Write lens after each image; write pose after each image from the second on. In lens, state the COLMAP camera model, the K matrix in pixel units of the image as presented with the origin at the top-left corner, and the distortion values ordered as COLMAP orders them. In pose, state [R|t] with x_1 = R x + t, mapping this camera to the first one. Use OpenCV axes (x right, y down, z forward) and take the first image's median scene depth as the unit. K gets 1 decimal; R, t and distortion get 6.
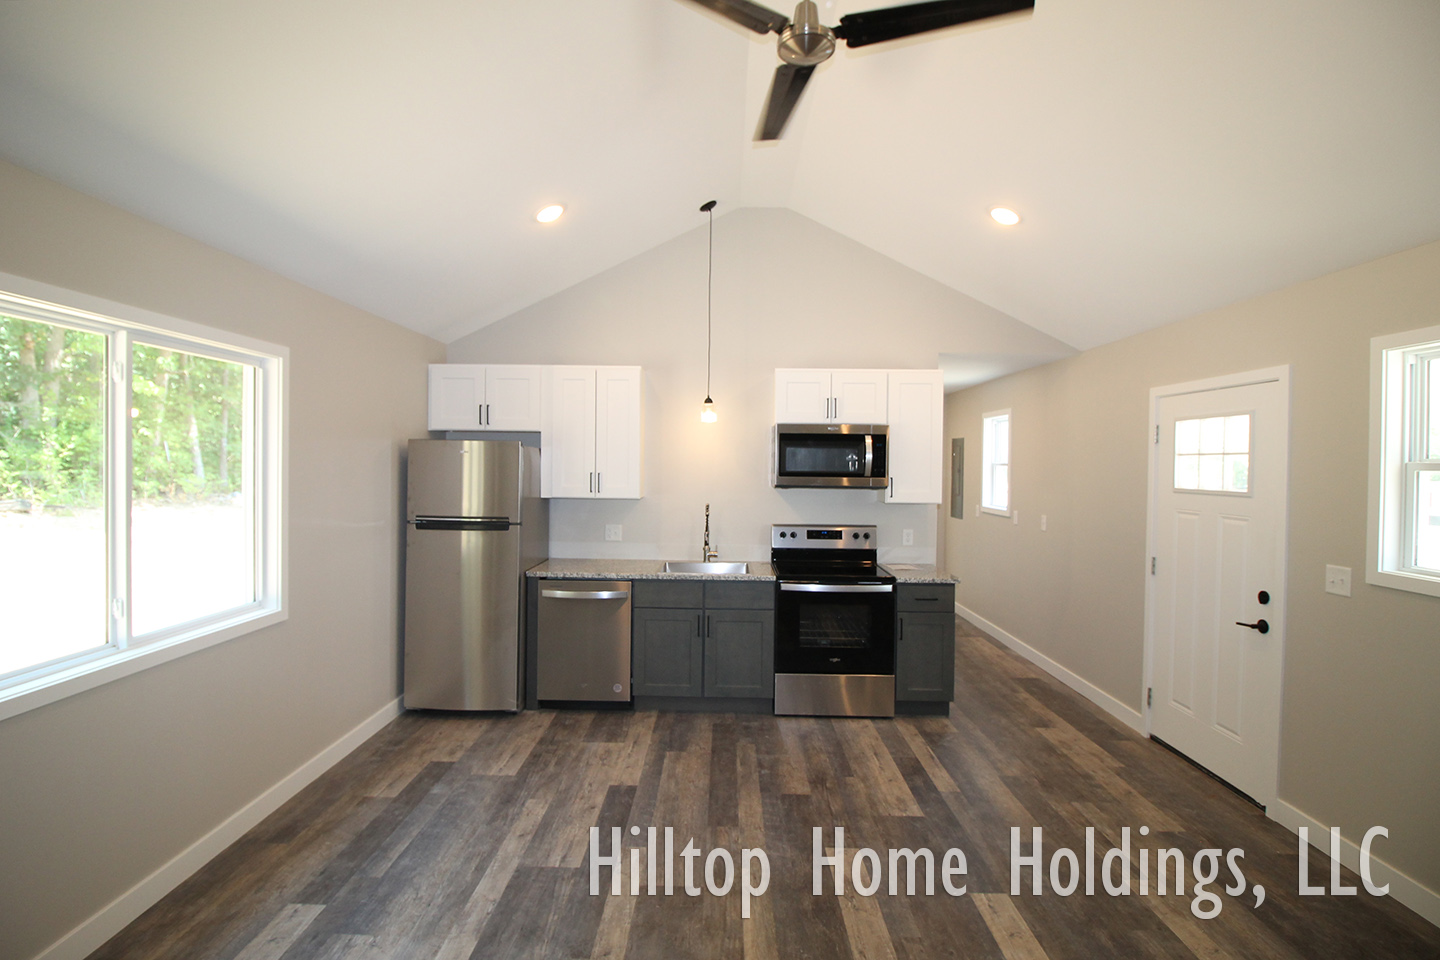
lens RADIAL K [[659.8, 0, 700.2], [0, 659.8, 464.1], [0, 0, 1]] dist [0.001565, -0.000013]
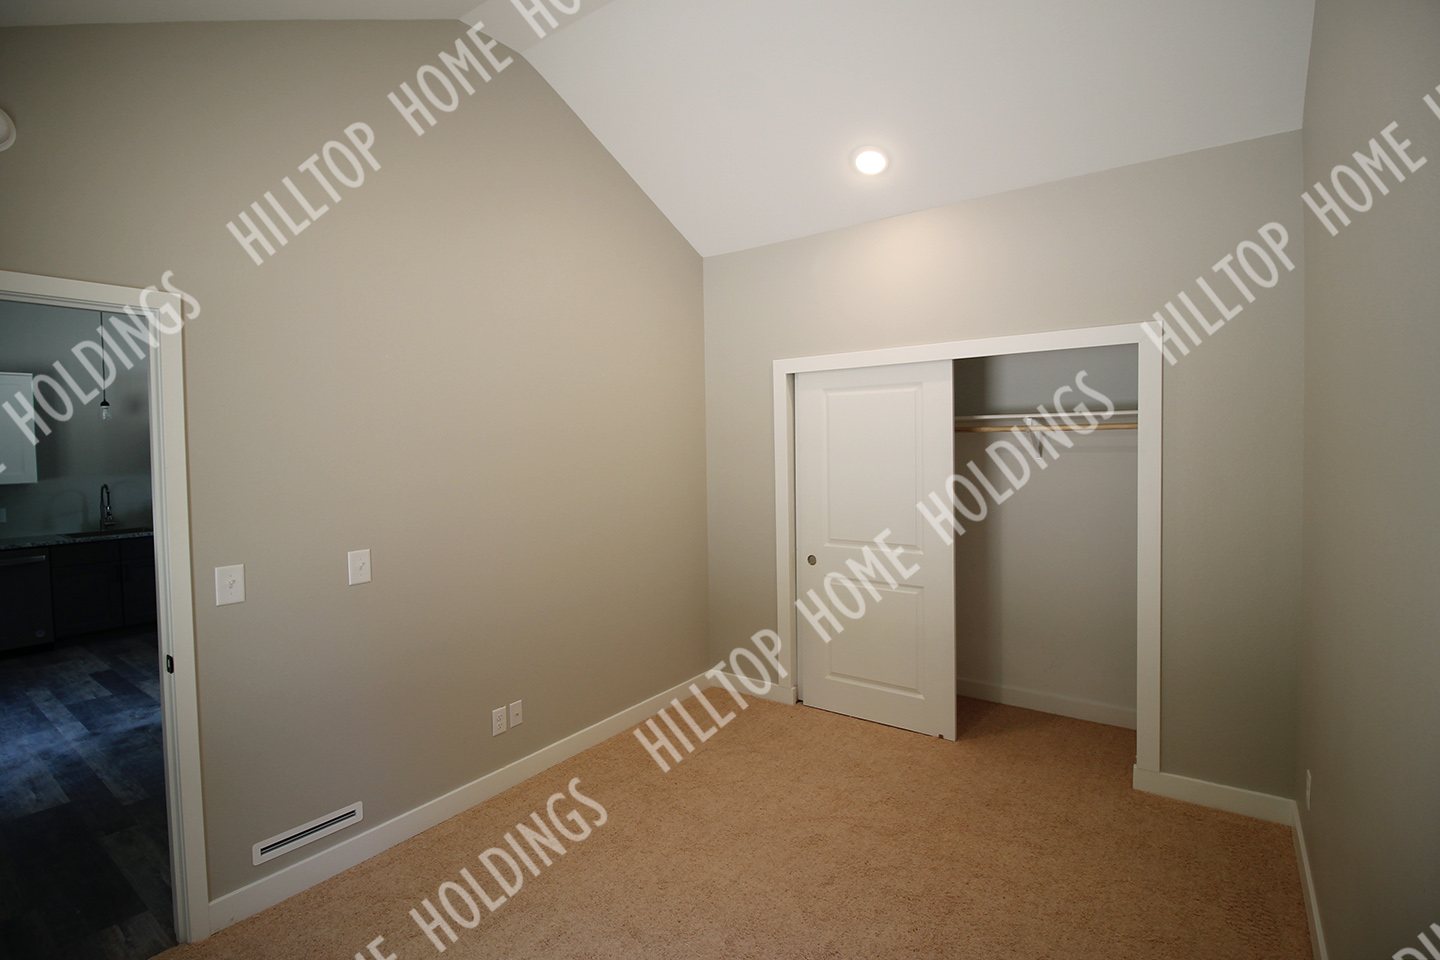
lens RADIAL K [[678.2, 0, 720.0], [0, 678.2, 480.0], [0, 0, 1]] dist [0.001680, -0.000058]
pose [[0.554150, -0.070685, 0.829410, -0.778984], [0.010943, 0.996921, 0.077650, -0.068463], [-0.832345, -0.033953, 0.553217, -1.351840]]
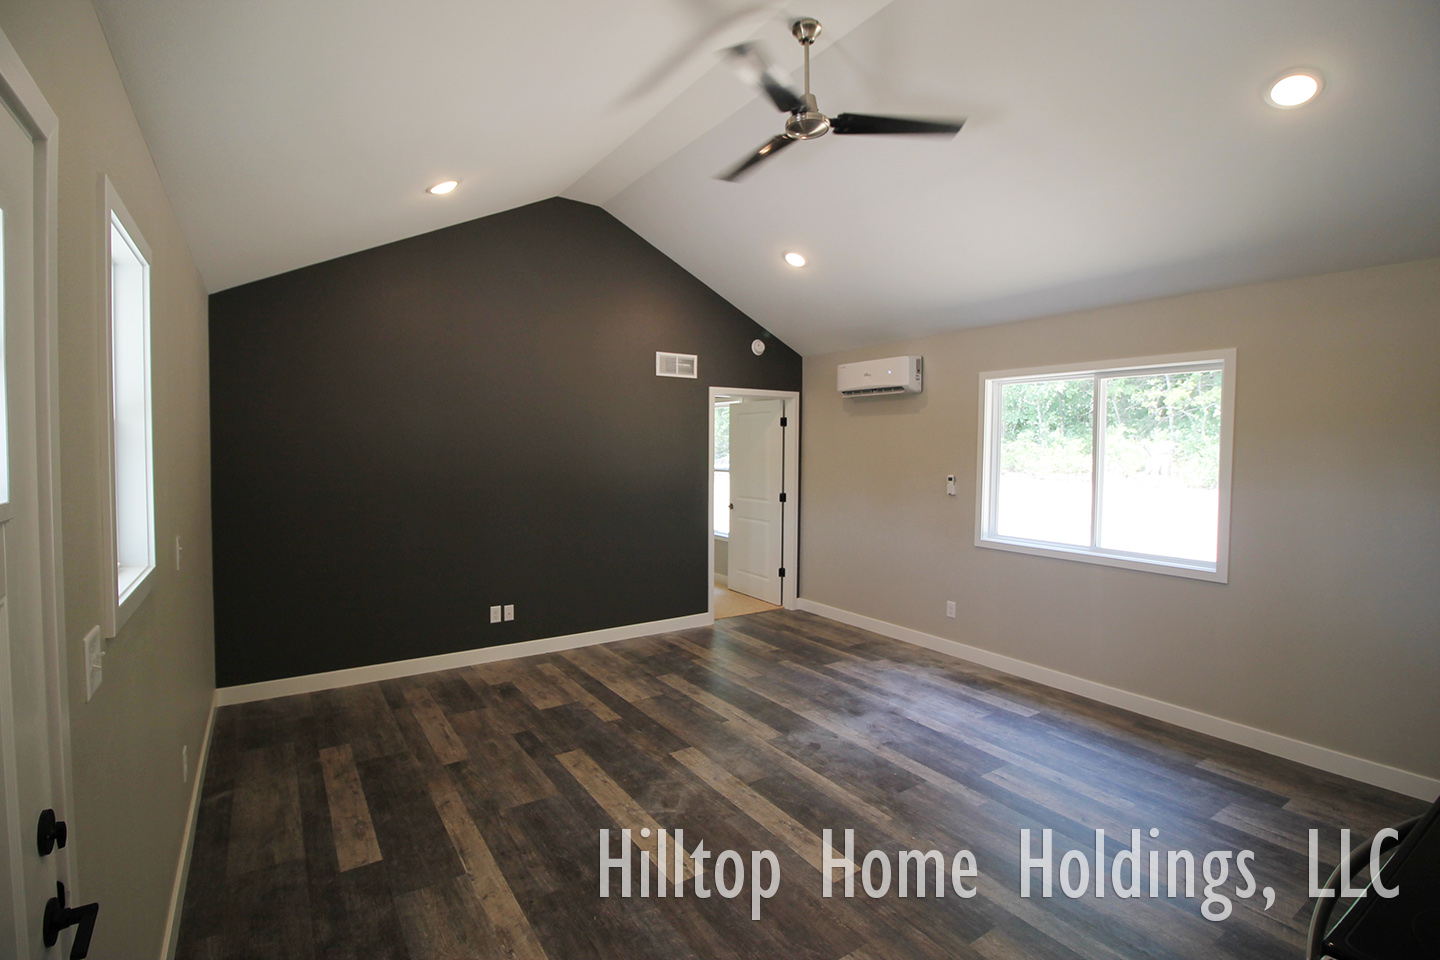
lens RADIAL K [[678.2, 0, 720.0], [0, 678.2, 480.0], [0, 0, 1]] dist [0.001680, -0.000058]
pose [[-0.803695, 0.006097, -0.595010, 0.972444], [-0.019595, 0.999134, 0.036705, 0.041953], [0.594718, 0.041159, -0.802880, 1.774776]]
